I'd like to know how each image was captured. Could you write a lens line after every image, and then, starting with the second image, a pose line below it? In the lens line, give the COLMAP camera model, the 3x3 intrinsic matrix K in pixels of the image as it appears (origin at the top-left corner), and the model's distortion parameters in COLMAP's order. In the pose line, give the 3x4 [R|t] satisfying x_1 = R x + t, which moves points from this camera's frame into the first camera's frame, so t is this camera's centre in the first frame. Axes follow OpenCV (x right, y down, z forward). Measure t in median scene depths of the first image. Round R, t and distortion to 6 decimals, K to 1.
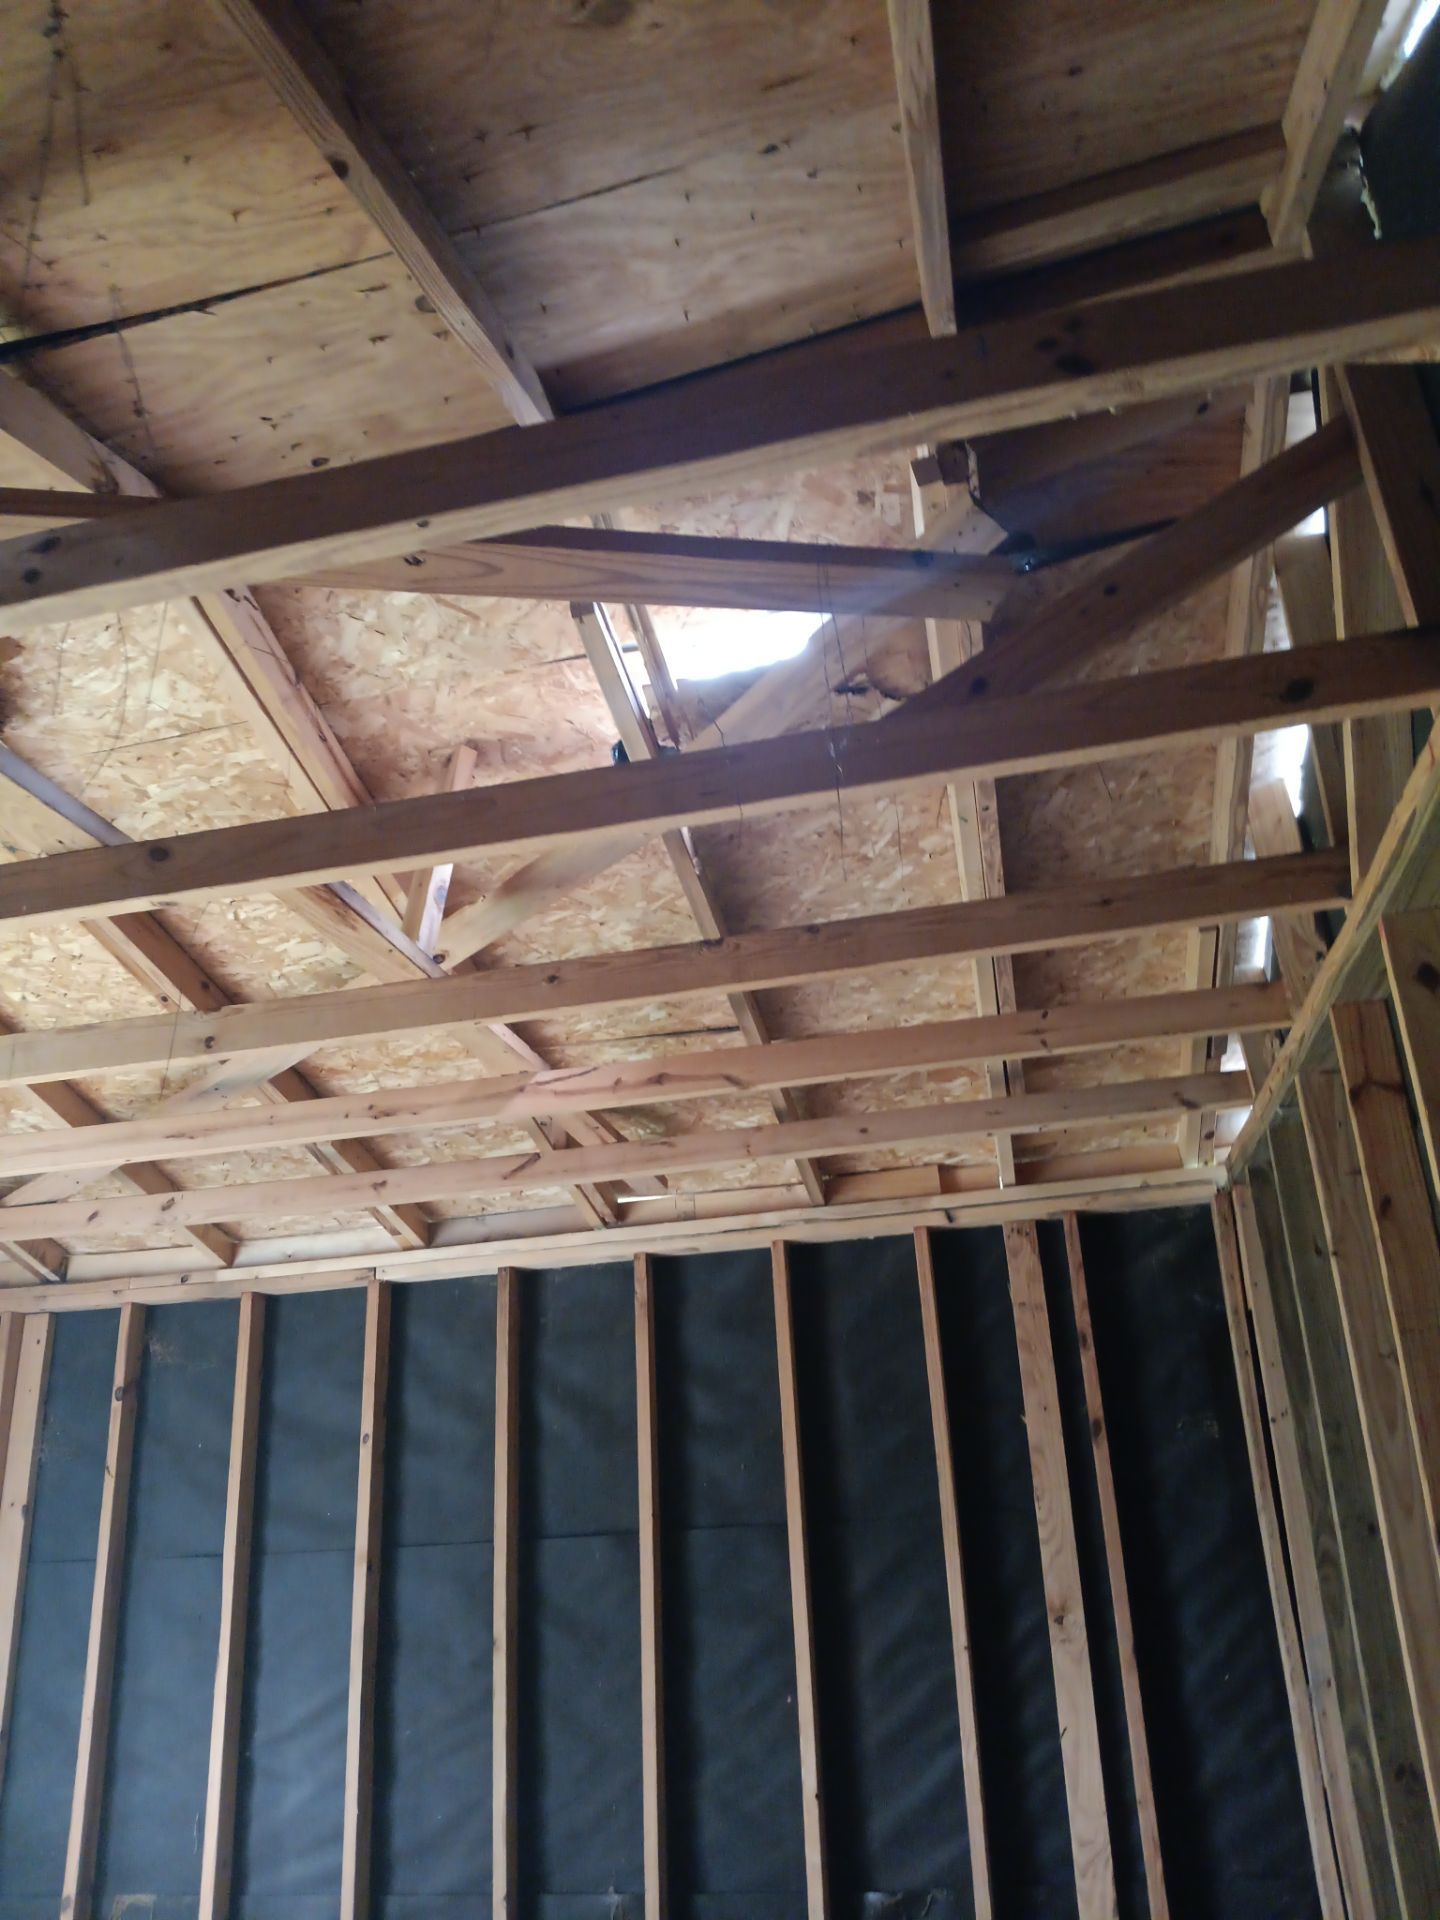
lens RADIAL K [[1481.4, 0, 720.0], [0, 1481.4, 960.0], [0, 0, 1]] dist [0.073806, -0.155691]
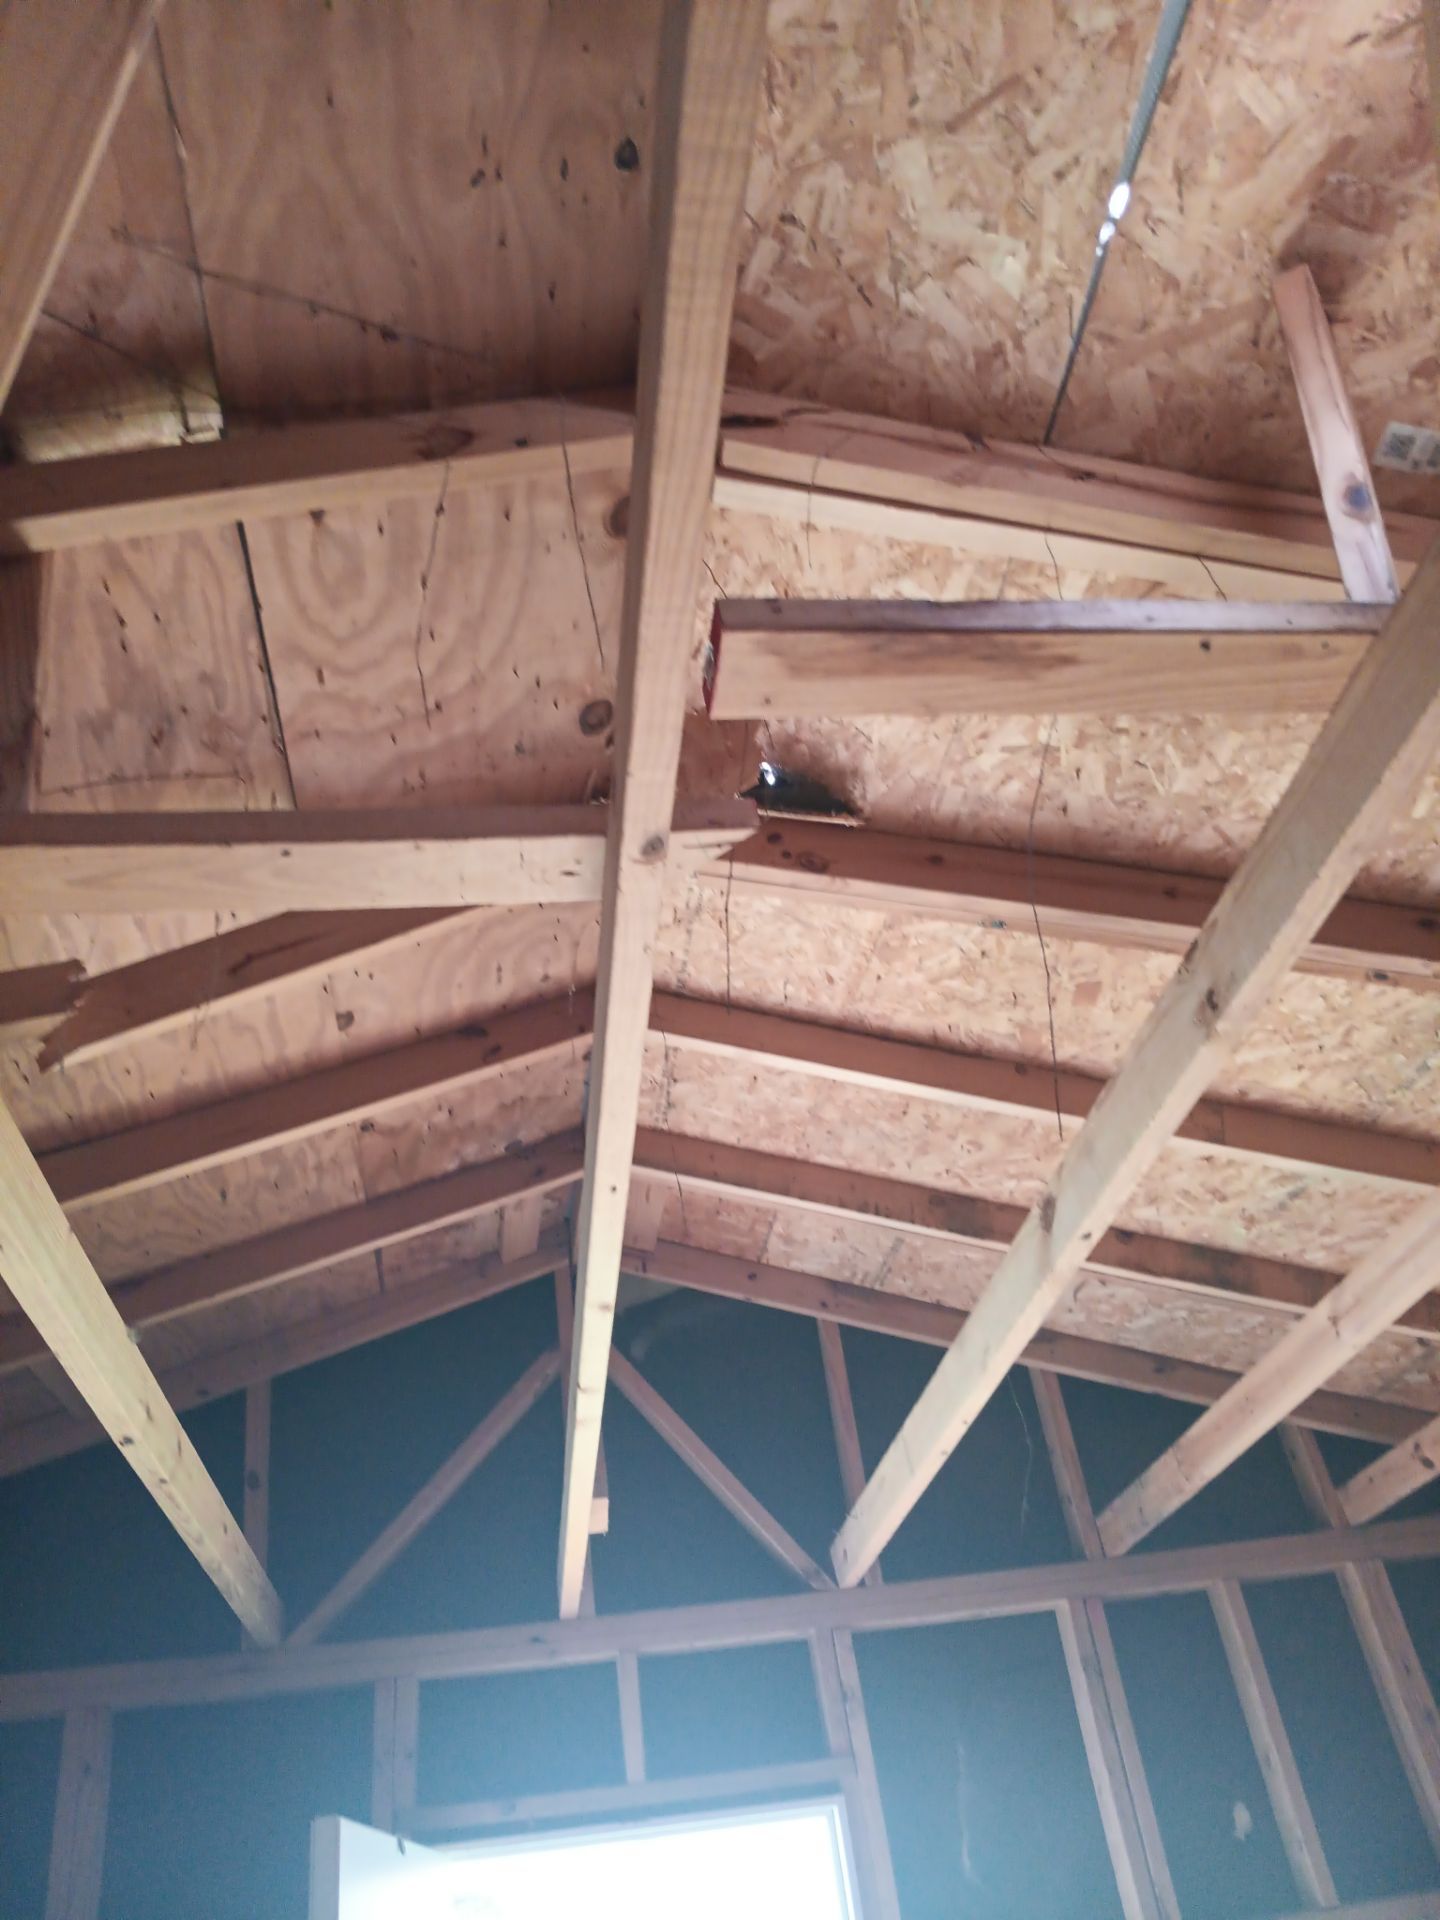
lens RADIAL K [[1481.4, 0, 720.0], [0, 1481.4, 960.0], [0, 0, 1]] dist [0.073806, -0.155691]
pose [[0.325702, -0.550263, -0.768849, 0.034691], [0.452355, 0.804770, -0.384344, 0.167486], [0.830237, -0.222611, 0.511029, 0.541469]]
